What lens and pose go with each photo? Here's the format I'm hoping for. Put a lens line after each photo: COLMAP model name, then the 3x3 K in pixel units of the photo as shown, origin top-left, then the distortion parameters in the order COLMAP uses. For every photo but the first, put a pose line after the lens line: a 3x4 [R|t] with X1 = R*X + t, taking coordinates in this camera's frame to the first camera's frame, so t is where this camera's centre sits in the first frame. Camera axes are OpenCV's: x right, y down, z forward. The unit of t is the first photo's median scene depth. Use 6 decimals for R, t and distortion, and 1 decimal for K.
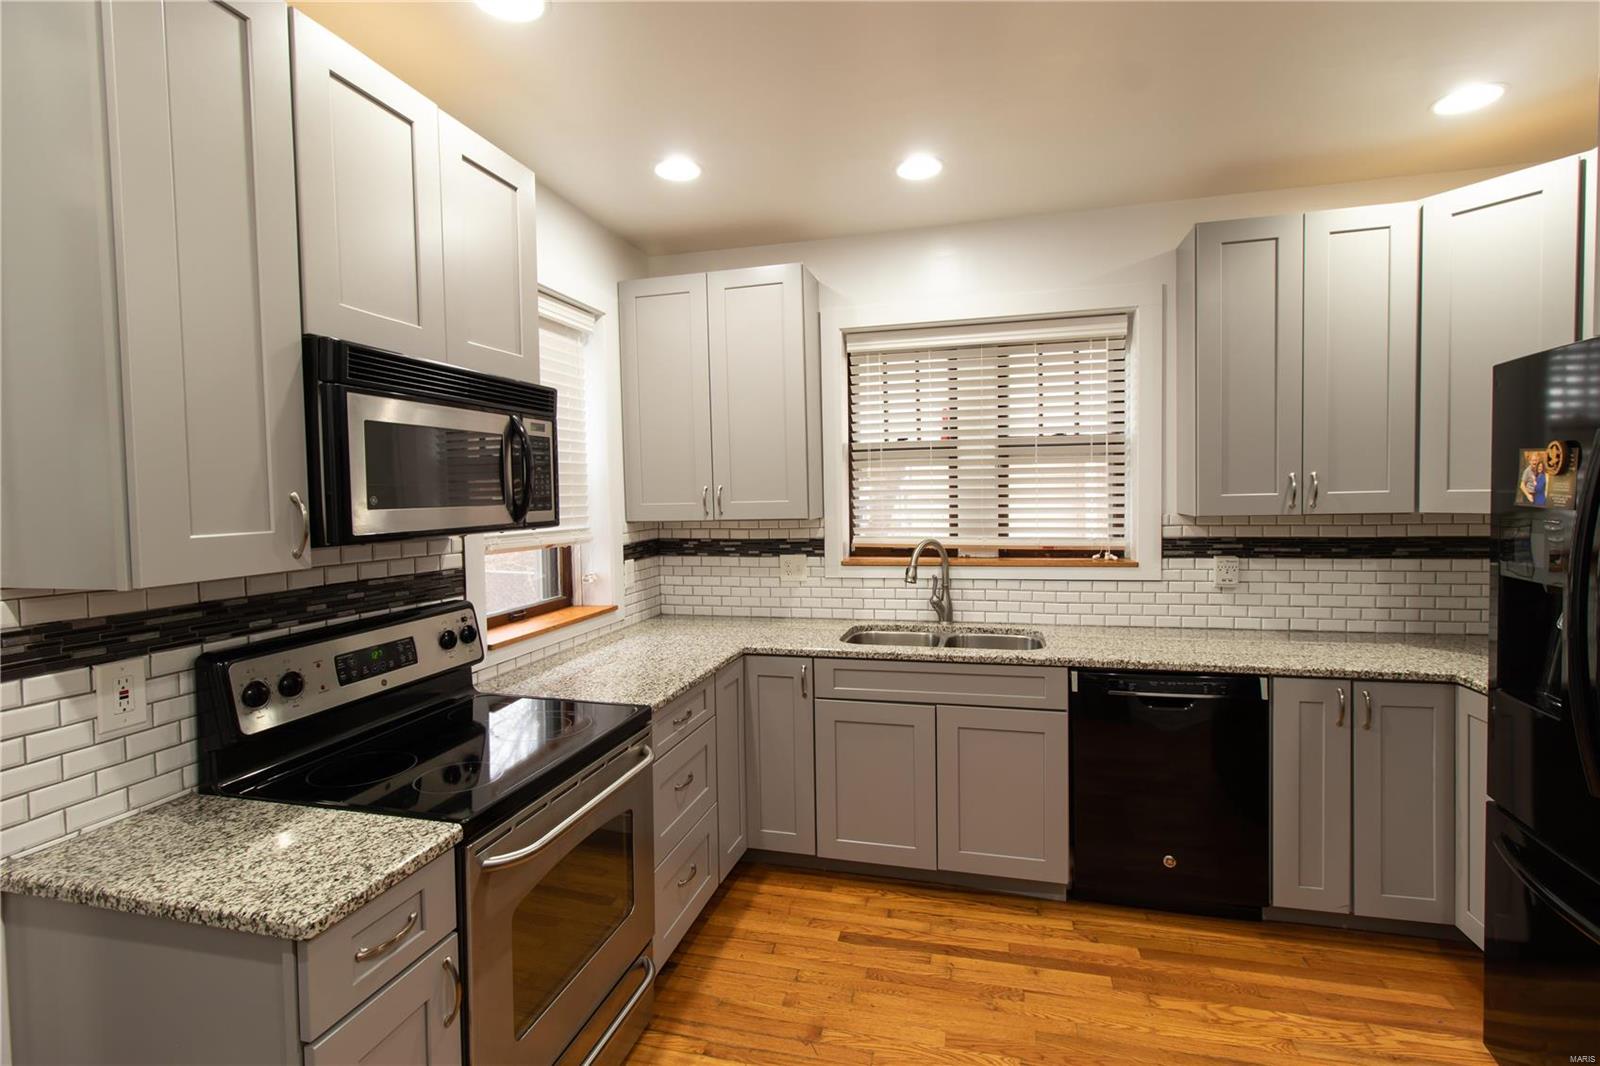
lens RADIAL K [[747.3, 0, 802.0], [0, 747.3, 519.5], [0, 0, 1]] dist [0.002213, 0.000186]
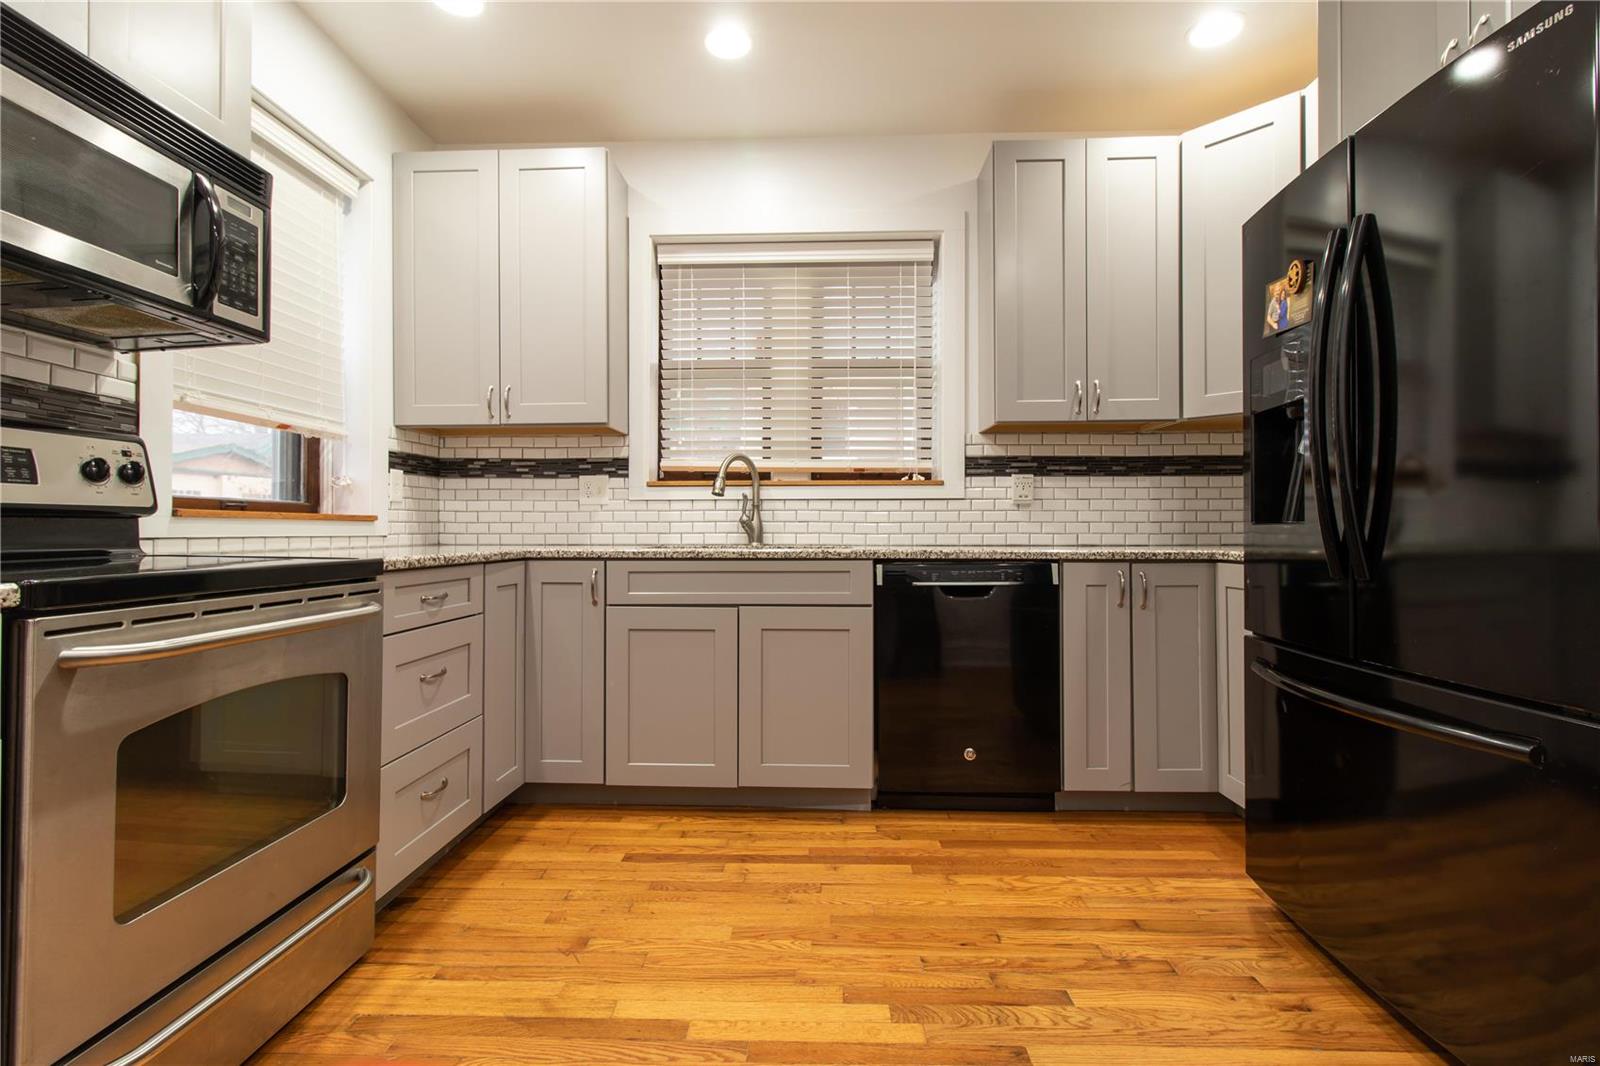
lens RADIAL K [[736.9, 0, 802.8], [0, 736.9, 524.0], [0, 0, 1]] dist [0.000773, 0.000493]
pose [[0.976270, 0.019959, 0.215633, 0.059618], [-0.009766, 0.998788, -0.048233, 0.198236], [-0.216335, 0.044982, 0.975282, 0.084973]]
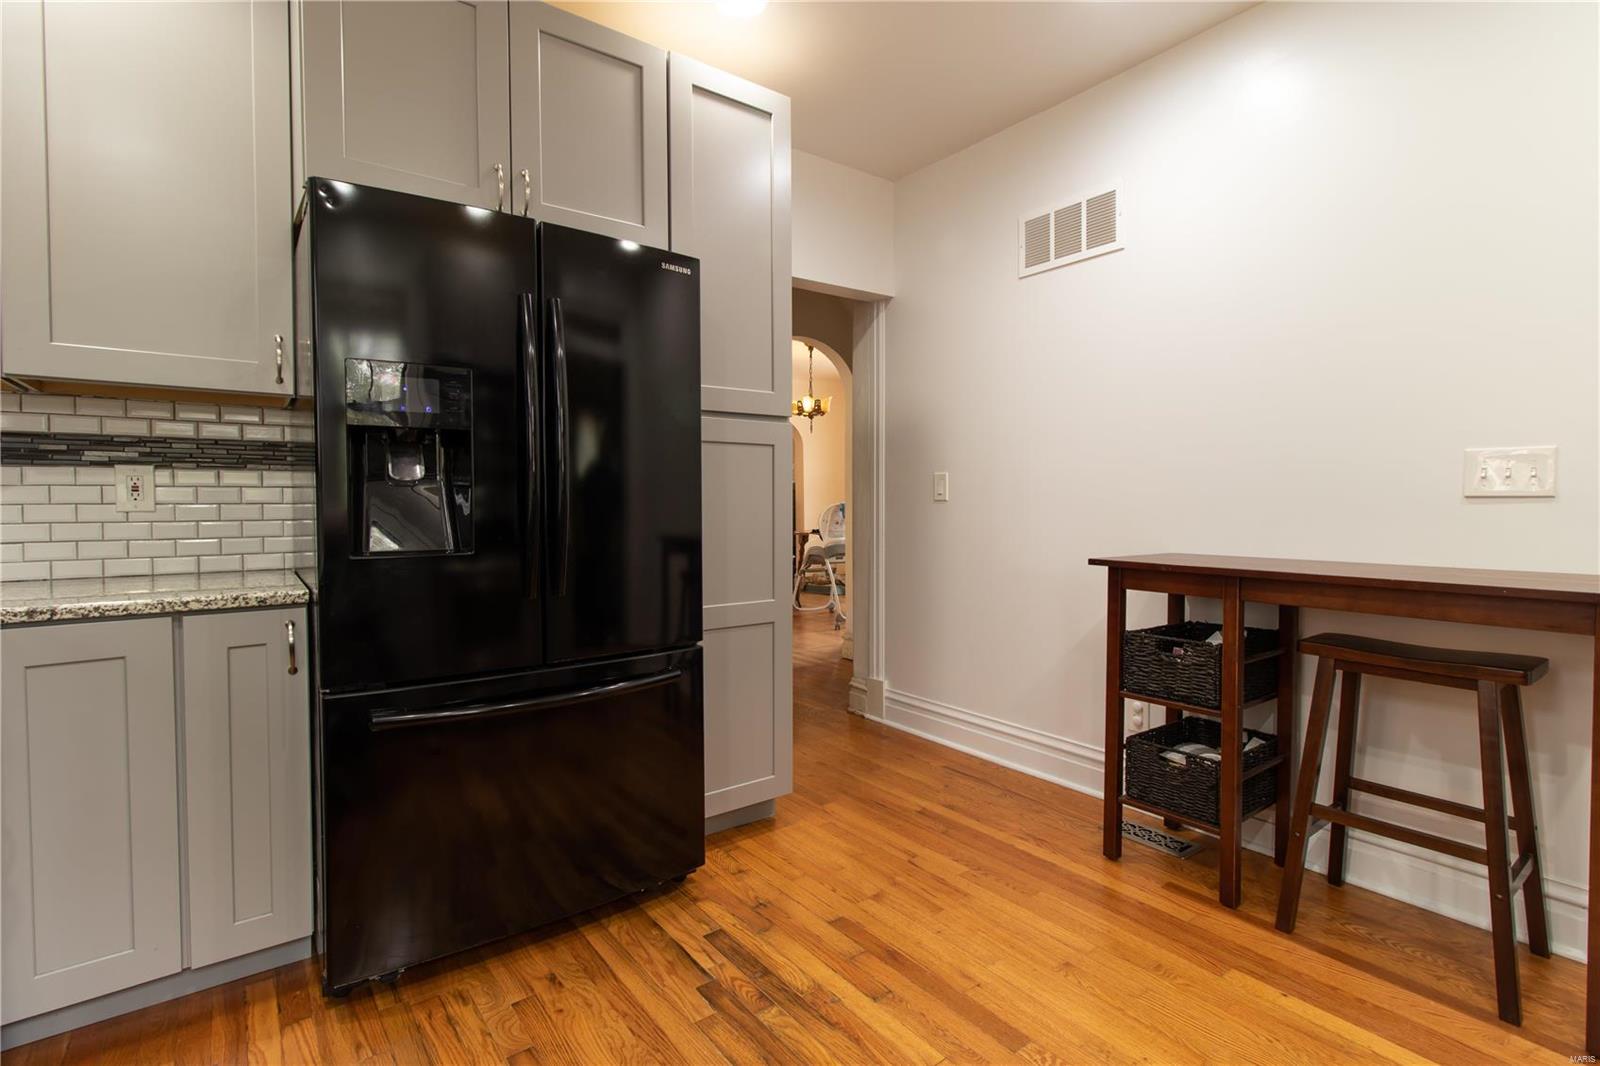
lens RADIAL K [[757.3, 0, 801.7], [0, 757.3, 517.3], [0, 0, 1]] dist [-0.000889, -0.000457]
pose [[-0.782511, 0.008526, 0.622579, -0.024200], [0.040865, 0.998454, 0.037690, 0.118834], [-0.621295, 0.054935, -0.781649, 0.950159]]
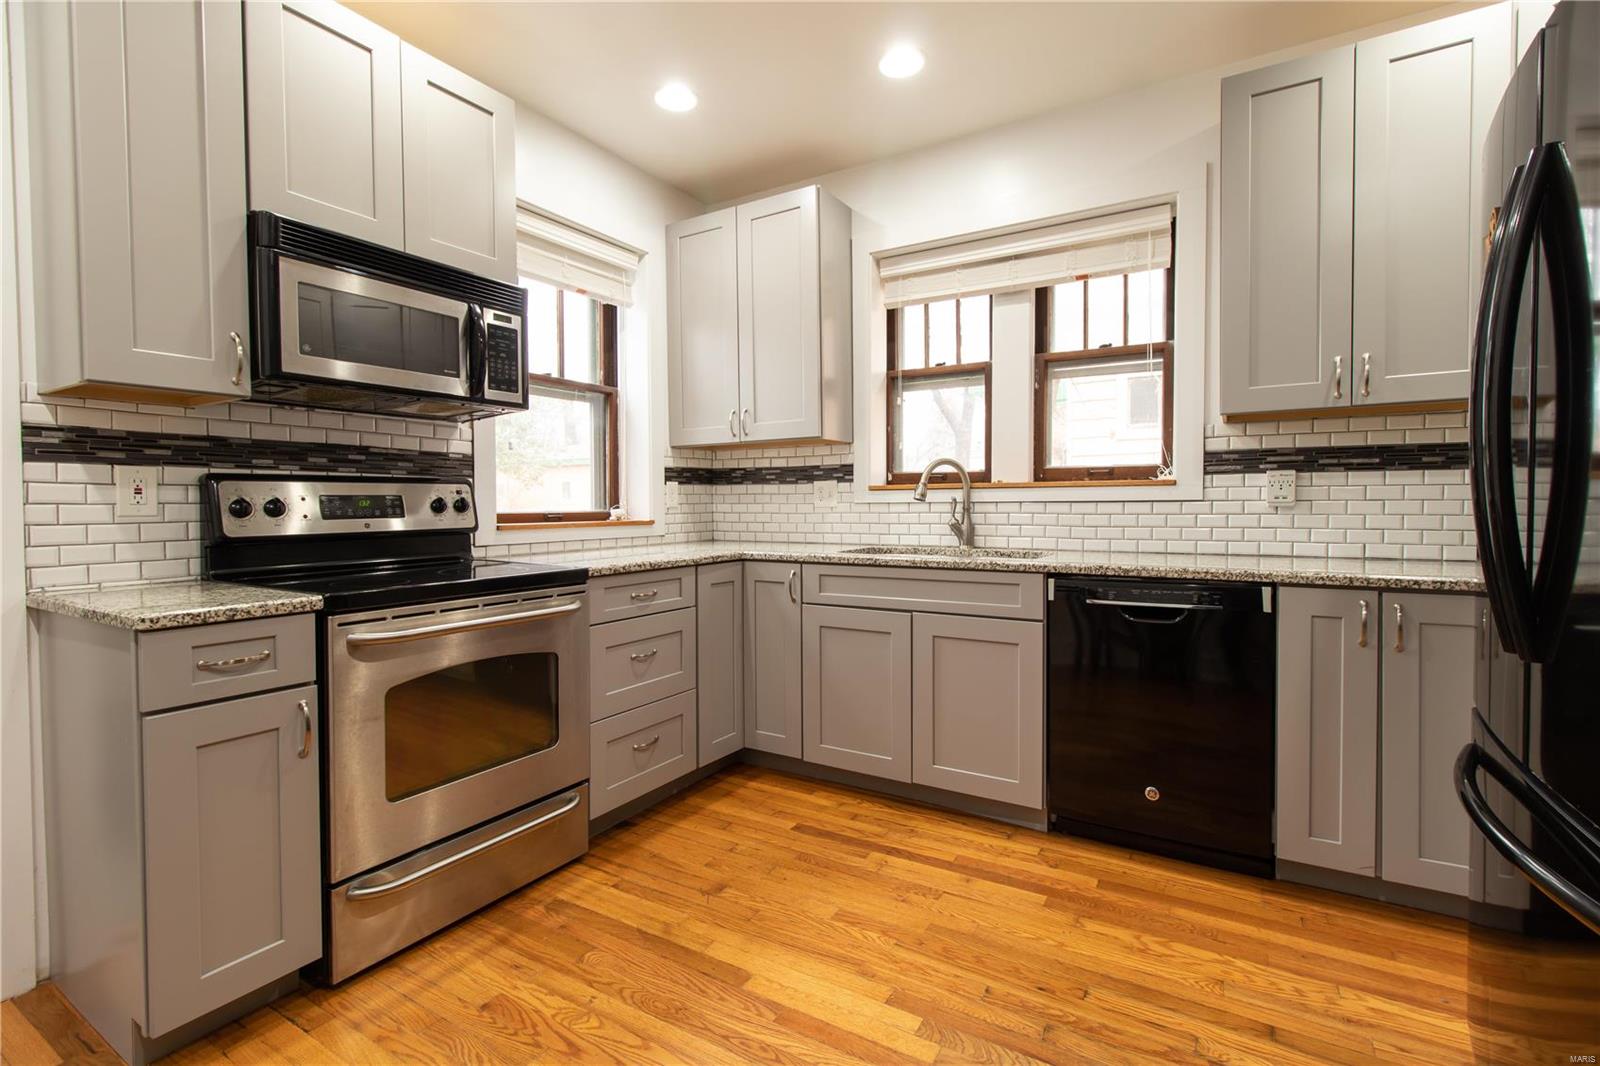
lens RADIAL K [[736.4, 0, 802.5], [0, 736.4, 521.5], [0, 0, 1]] dist [0.001417, 0.000528]
pose [[0.958470, 0.020292, -0.284471, 0.327772], [-0.022459, 0.999738, -0.004356, 0.144095], [0.284308, 0.010564, 0.958675, 0.040403]]
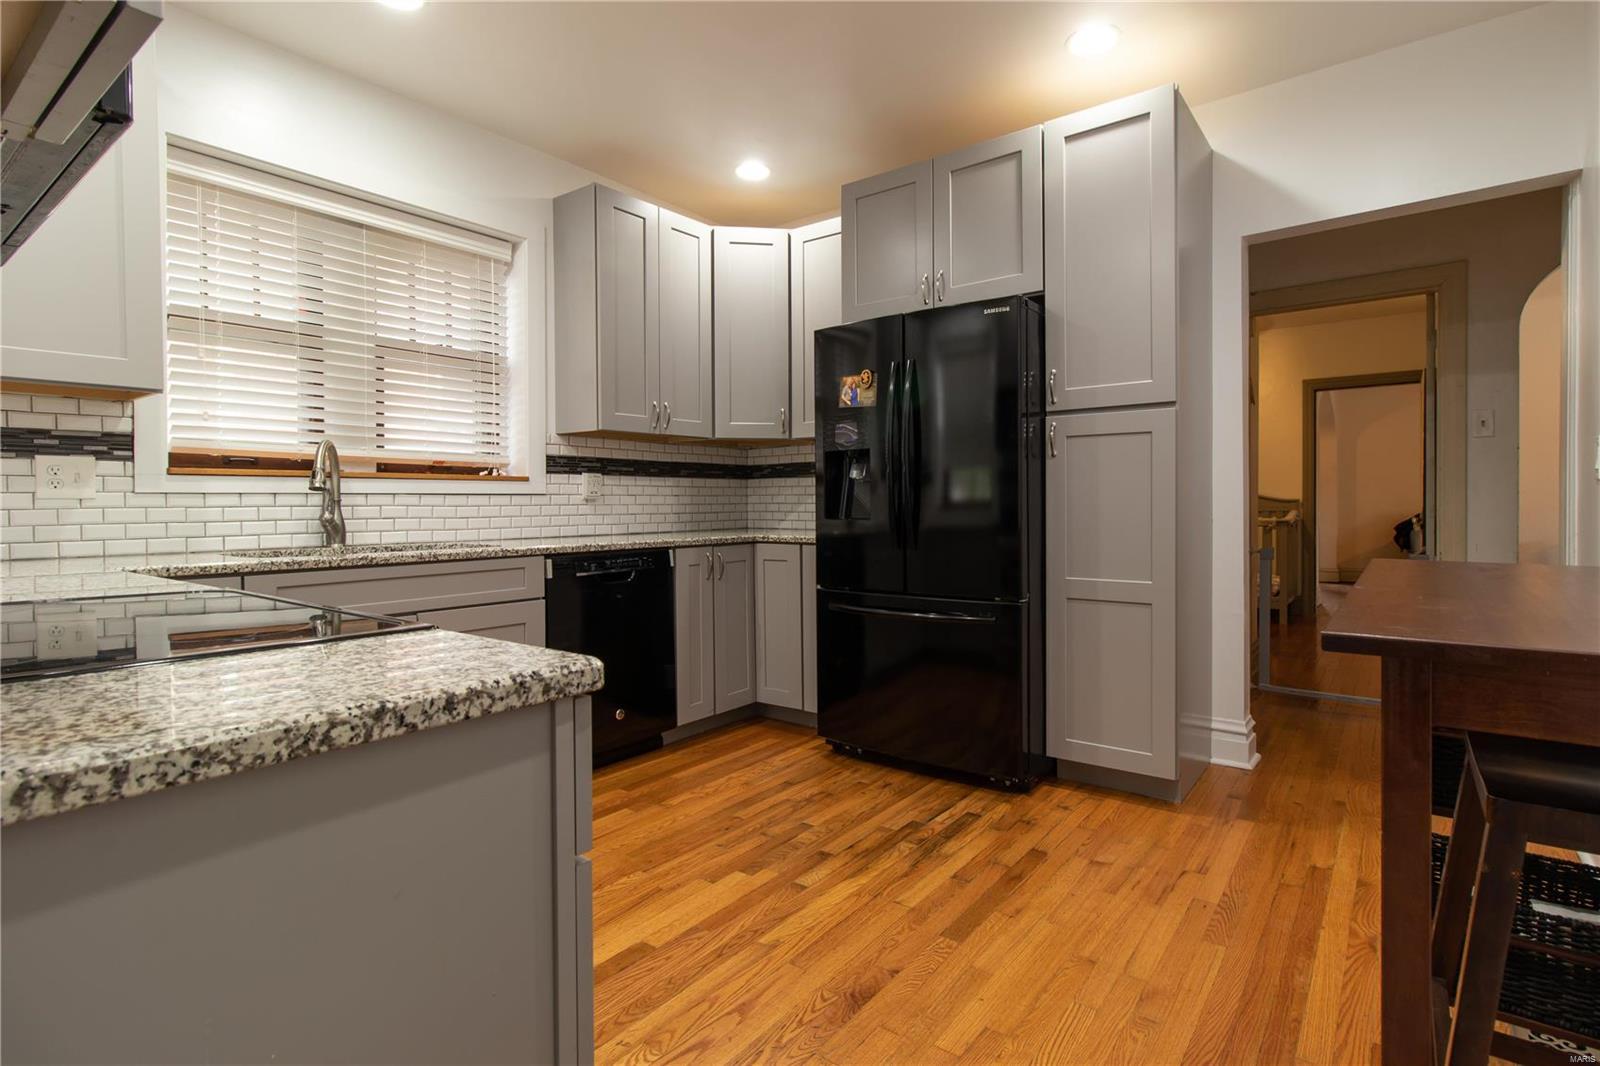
lens RADIAL K [[785.2, 0, 829.0], [0, 785.2, 512.6], [0, 0, 1]] dist [0.000883, 0.000549]
pose [[0.376786, 0.005543, 0.926284, -0.509764], [0.034420, 0.999208, -0.019981, 0.173765], [-0.925661, 0.039411, 0.376296, 0.218822]]
